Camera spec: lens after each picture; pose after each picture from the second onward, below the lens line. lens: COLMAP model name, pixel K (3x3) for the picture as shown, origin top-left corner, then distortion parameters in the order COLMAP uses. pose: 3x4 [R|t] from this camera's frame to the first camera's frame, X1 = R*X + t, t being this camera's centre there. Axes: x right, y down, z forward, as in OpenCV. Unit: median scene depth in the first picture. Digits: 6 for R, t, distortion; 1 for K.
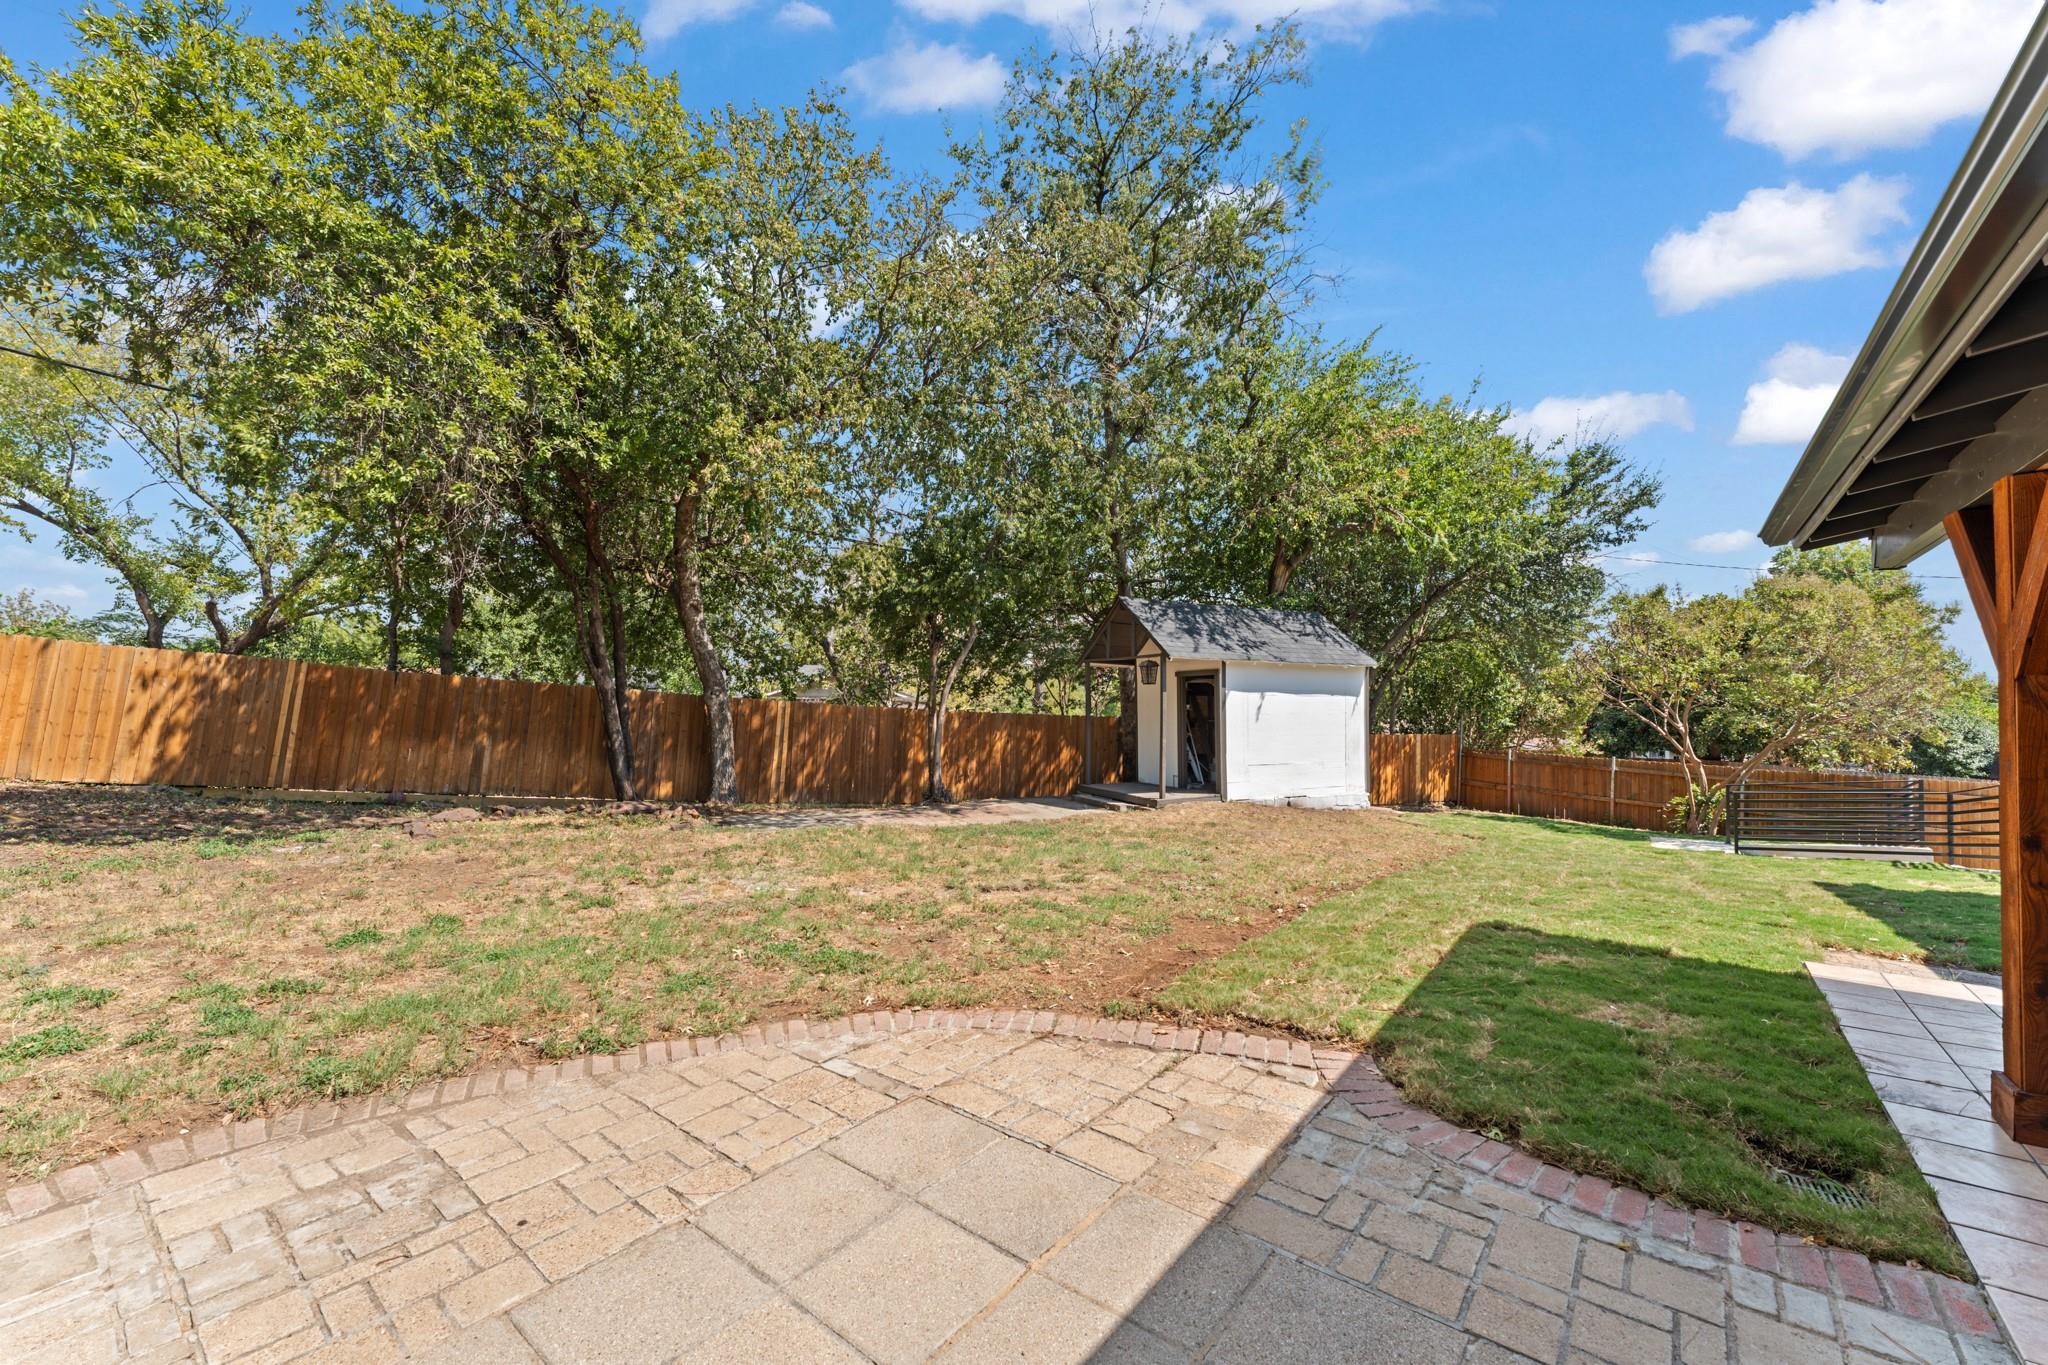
lens RADIAL K [[829.7, 0, 1017.7], [0, 829.7, 634.3], [0, 0, 1]] dist [0.003363, 0.000045]
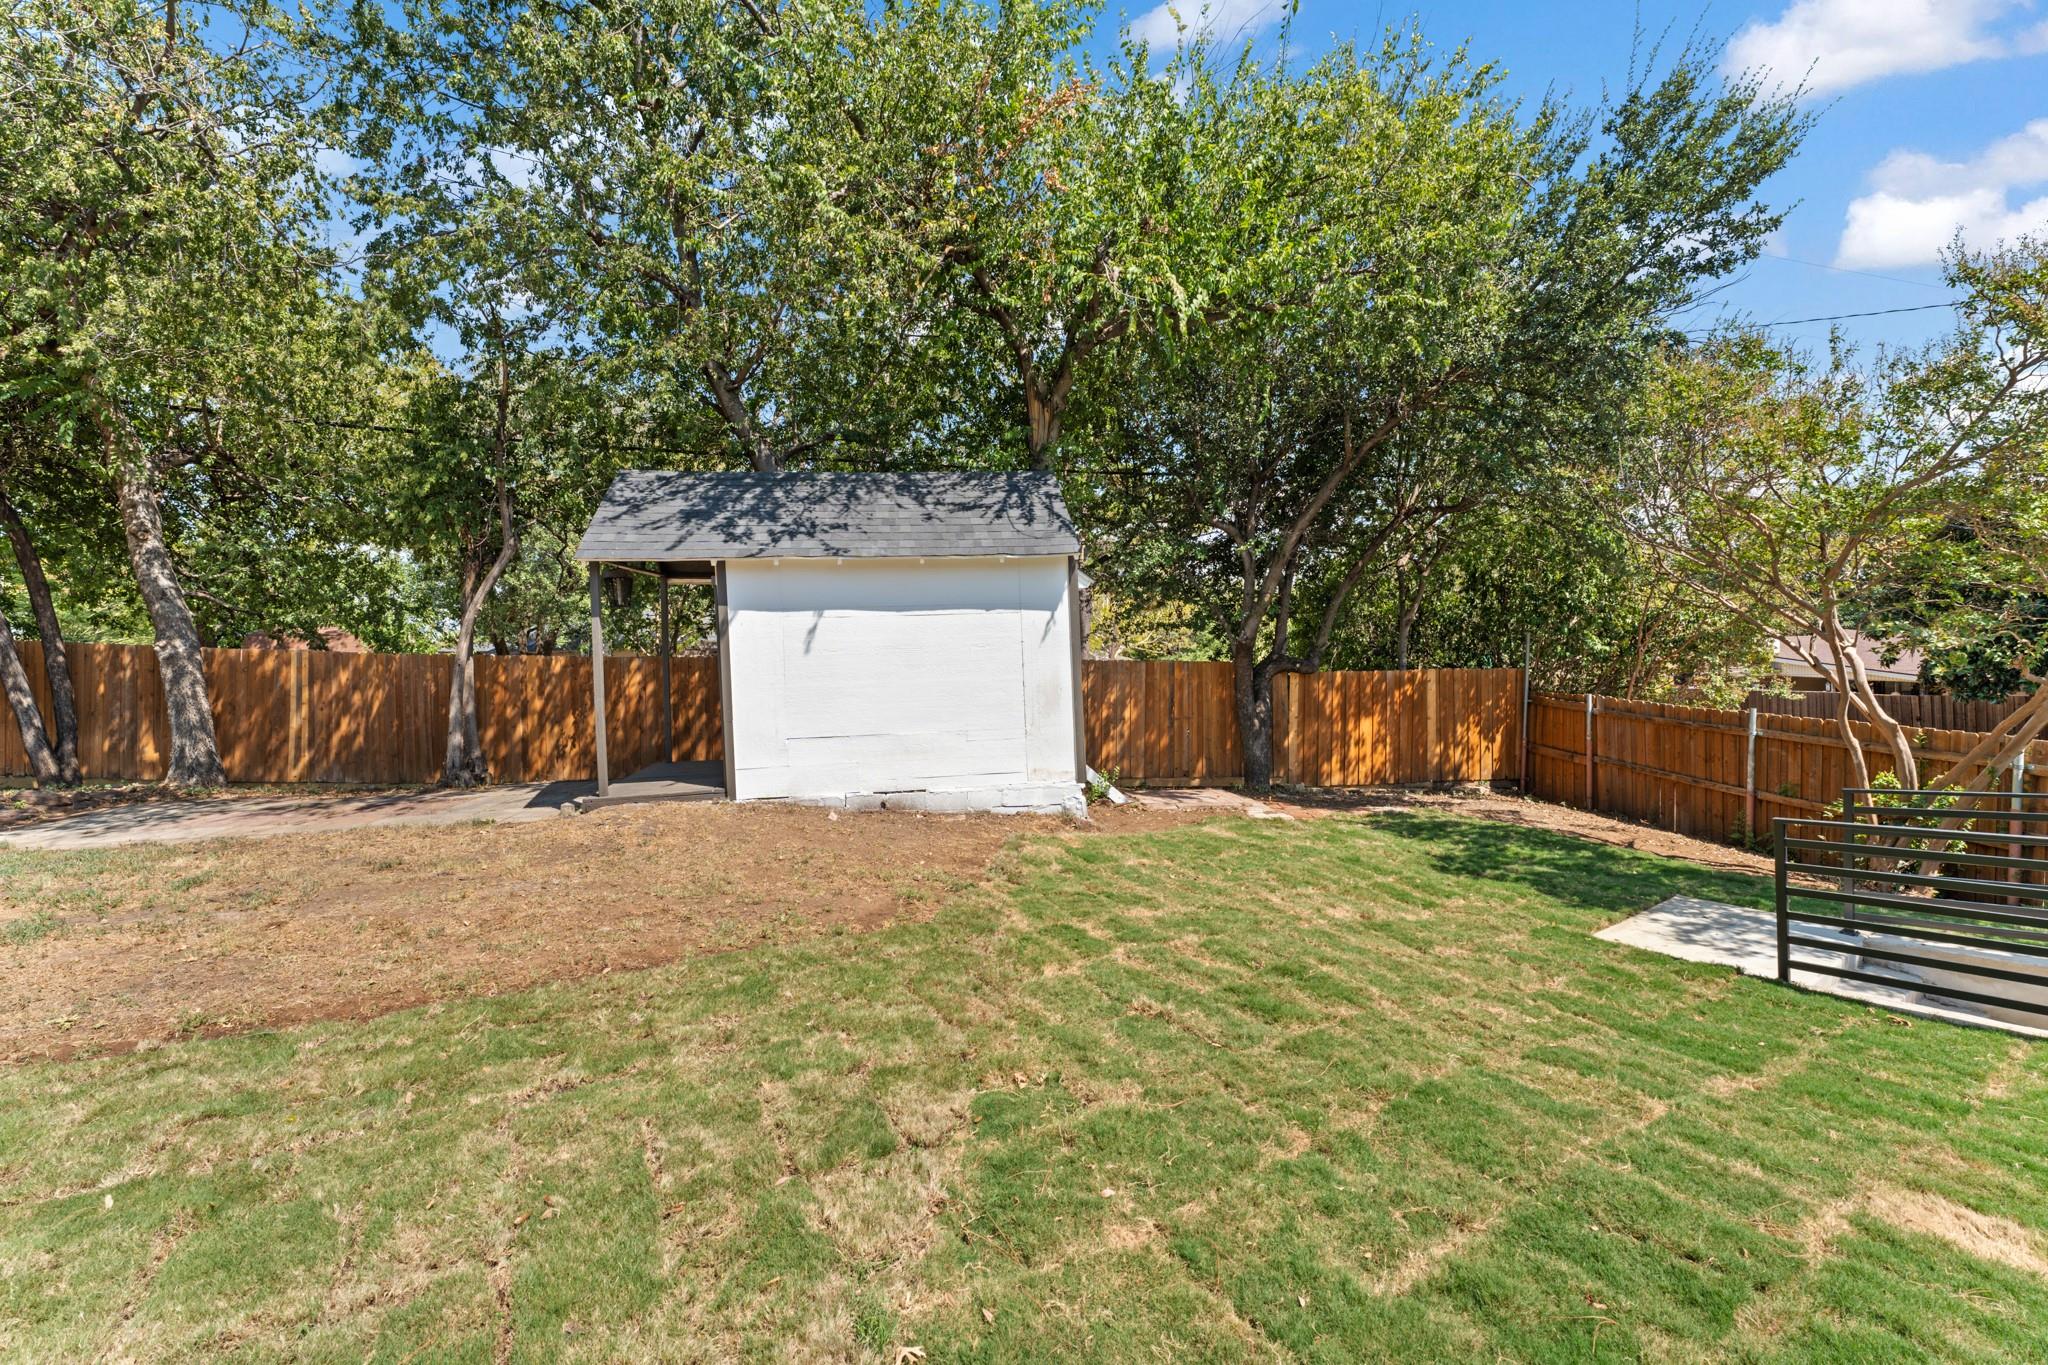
lens RADIAL K [[829.7, 0, 1017.7], [0, 829.7, 634.3], [0, 0, 1]] dist [0.003363, 0.000045]
pose [[0.947095, -0.034126, -0.319134, 0.594808], [0.058305, 0.996080, 0.066518, 0.054633], [0.315613, -0.081606, 0.945372, 0.492743]]
